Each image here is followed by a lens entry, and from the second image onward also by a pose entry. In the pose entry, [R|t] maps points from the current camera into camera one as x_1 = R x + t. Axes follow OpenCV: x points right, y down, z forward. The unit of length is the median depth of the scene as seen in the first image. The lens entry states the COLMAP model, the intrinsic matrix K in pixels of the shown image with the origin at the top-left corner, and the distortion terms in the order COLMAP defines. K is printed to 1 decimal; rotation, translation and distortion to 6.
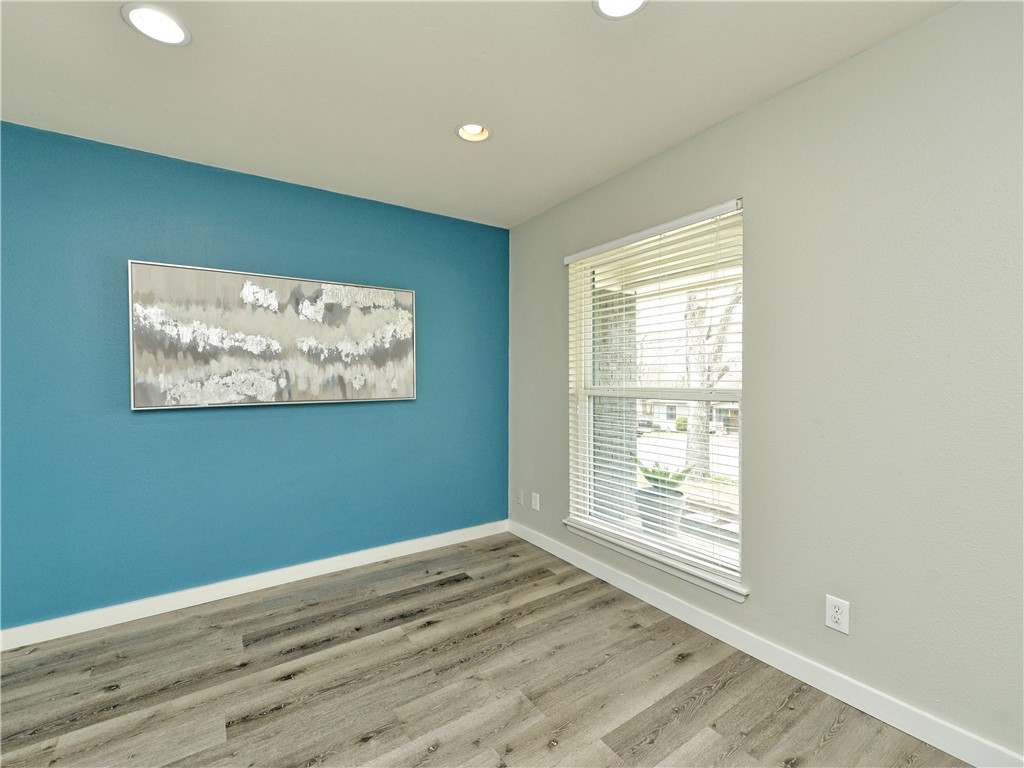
lens RADIAL K [[444.2, 0, 514.7], [0, 444.2, 381.5], [0, 0, 1]] dist [-0.005045, -0.003081]
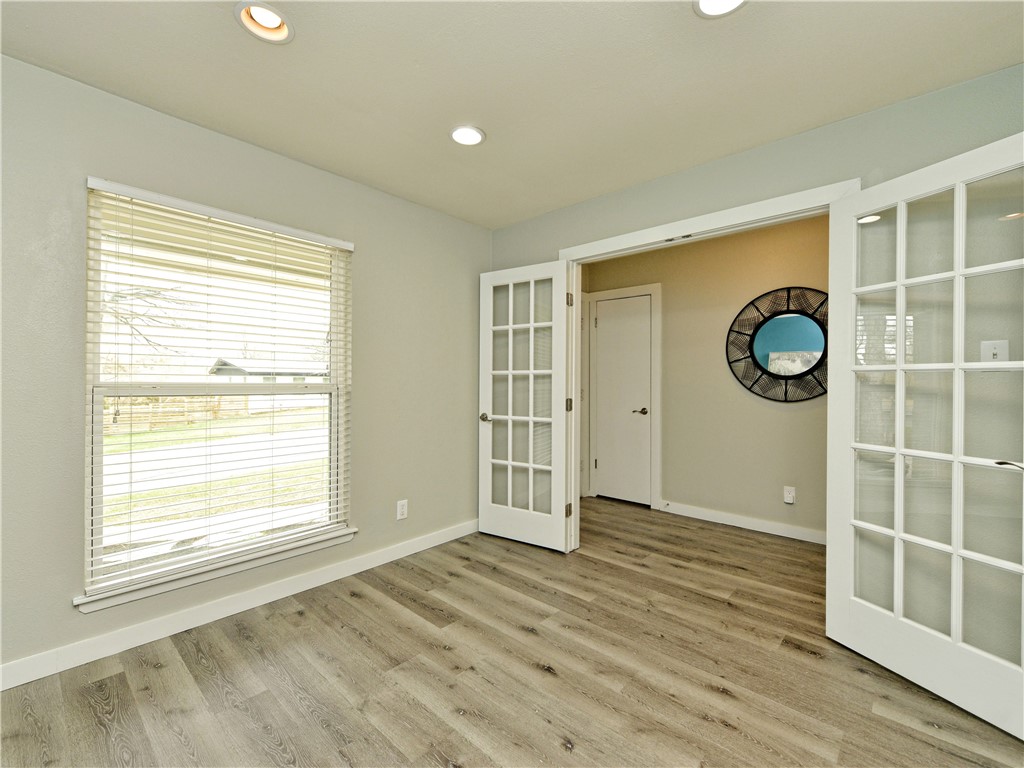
lens RADIAL K [[444.2, 0, 518.9], [0, 444.2, 377.0], [0, 0, 1]] dist [-0.005045, -0.003081]
pose [[-0.226615, 0.005110, 0.973971, -1.021891], [0.009801, 0.999948, -0.002965, 0.012530], [-0.973935, 0.008874, -0.226653, 0.882554]]
